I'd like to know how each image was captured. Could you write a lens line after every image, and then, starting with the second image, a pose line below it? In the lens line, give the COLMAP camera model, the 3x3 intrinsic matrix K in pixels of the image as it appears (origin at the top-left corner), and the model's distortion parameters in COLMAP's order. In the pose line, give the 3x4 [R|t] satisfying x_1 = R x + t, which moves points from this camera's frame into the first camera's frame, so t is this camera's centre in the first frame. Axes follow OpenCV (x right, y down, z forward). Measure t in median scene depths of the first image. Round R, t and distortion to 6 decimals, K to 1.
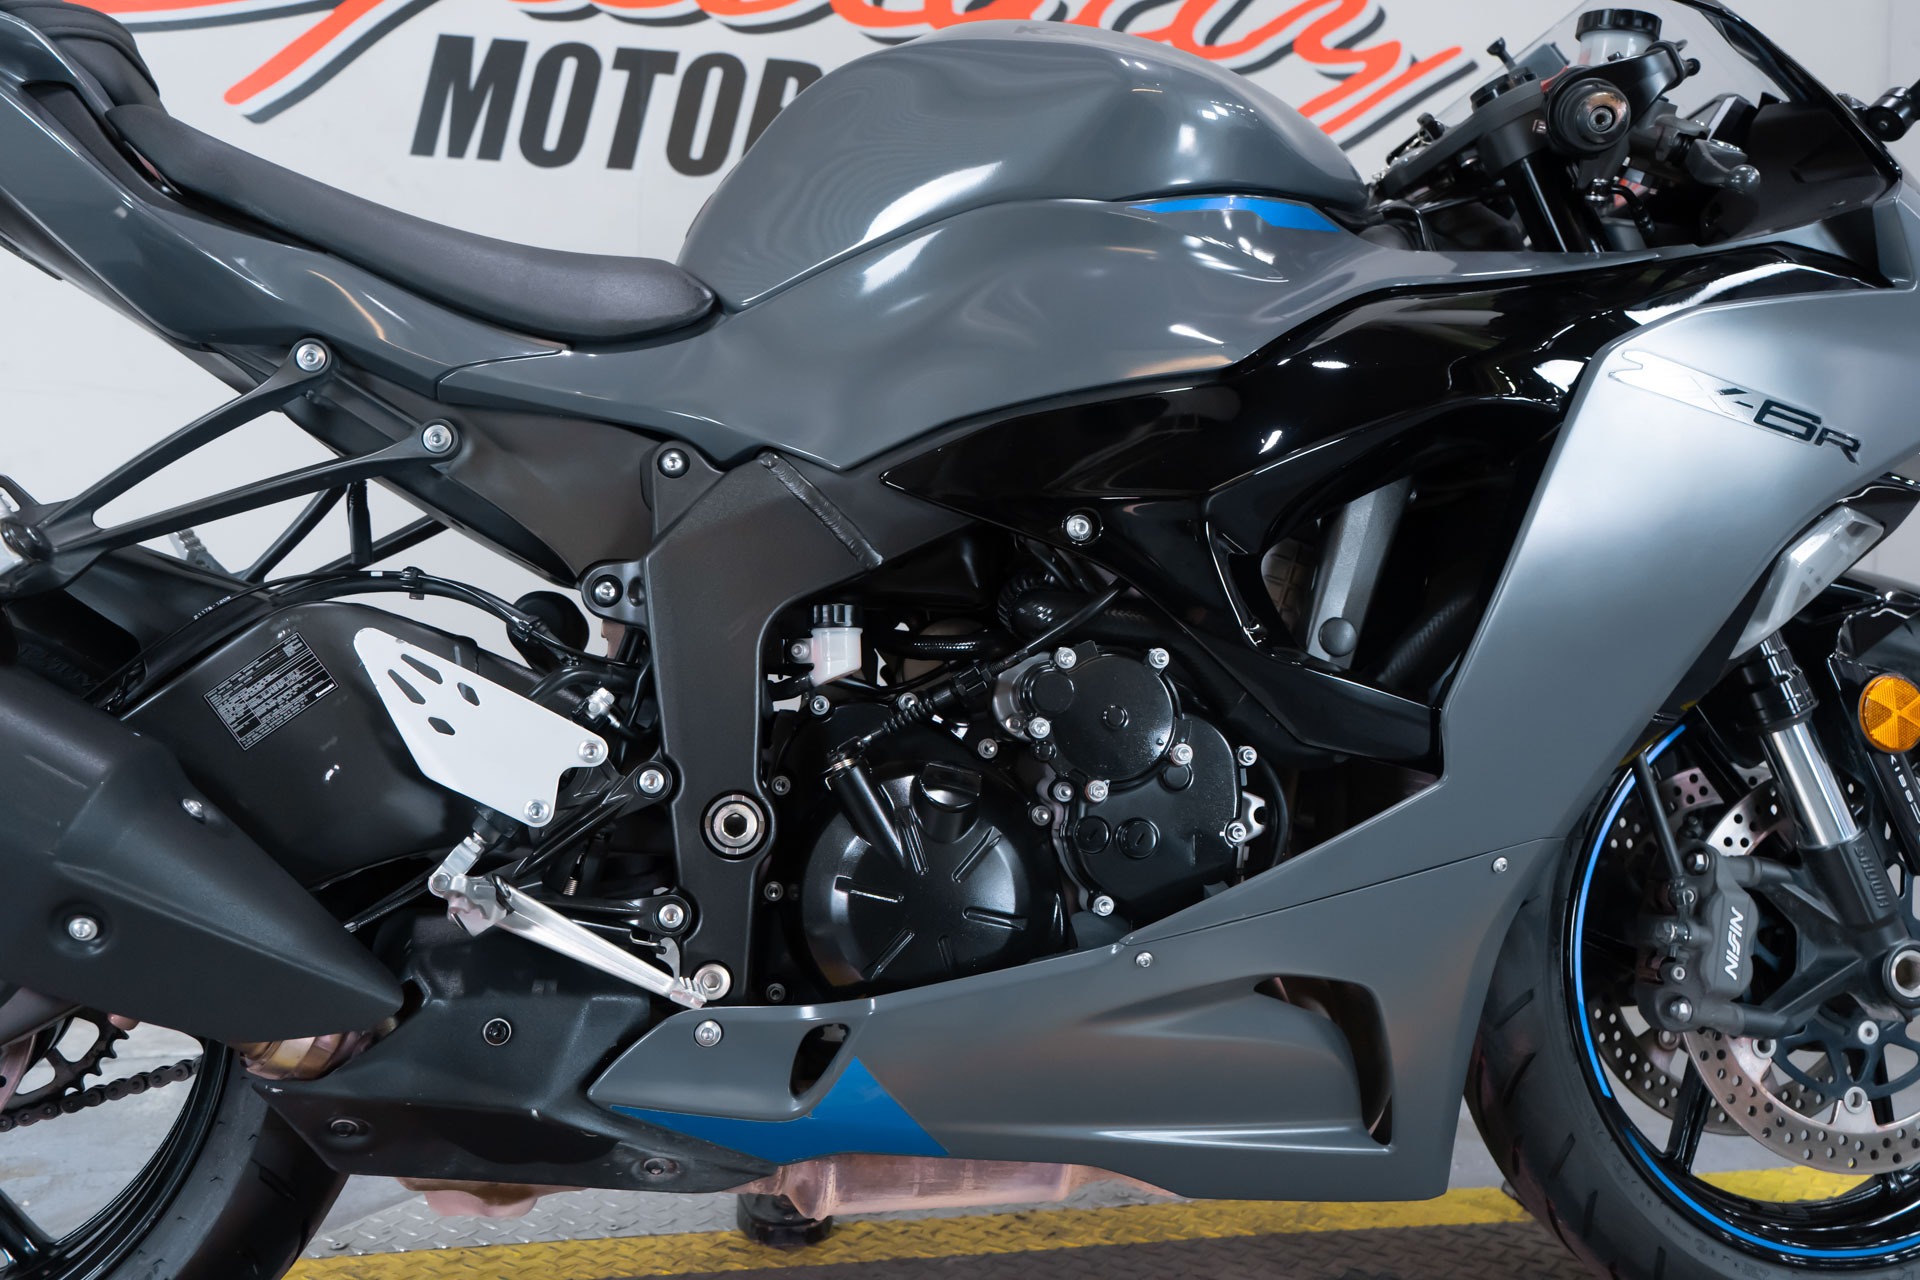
lens RADIAL K [[1617.1, 0, 964.0], [0, 1617.1, 652.4], [0, 0, 1]] dist [-0.008841, 0.011497]
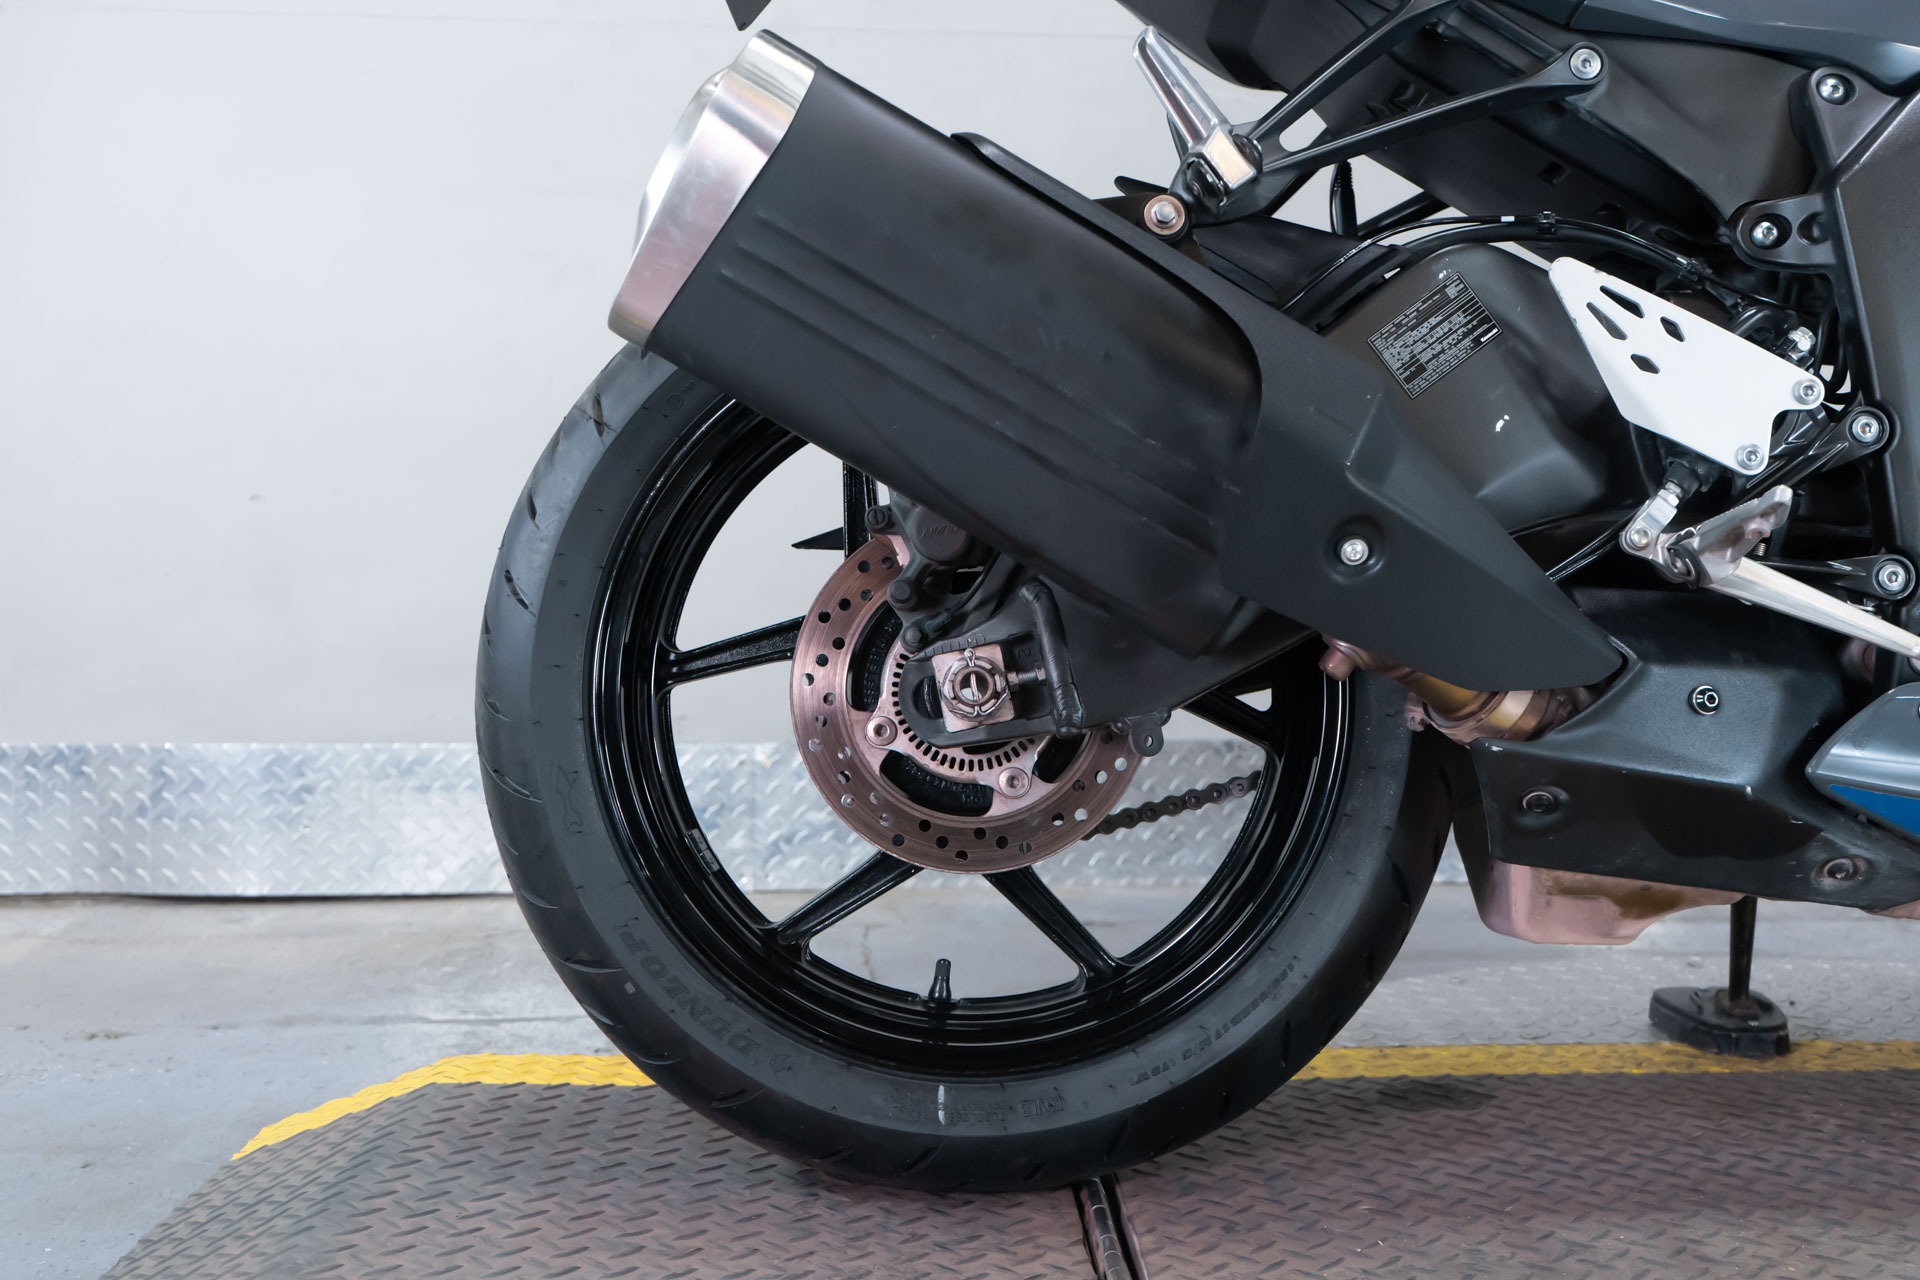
lens RADIAL K [[1994.3, 0, 966.4], [0, 1994.3, 625.9], [0, 0, 1]] dist [0.021518, 0.000000]
pose [[0.992180, -0.005206, -0.124707, -0.223019], [0.005318, 0.999986, 0.000569, 0.075782], [0.124702, -0.001228, 0.992194, -0.067337]]
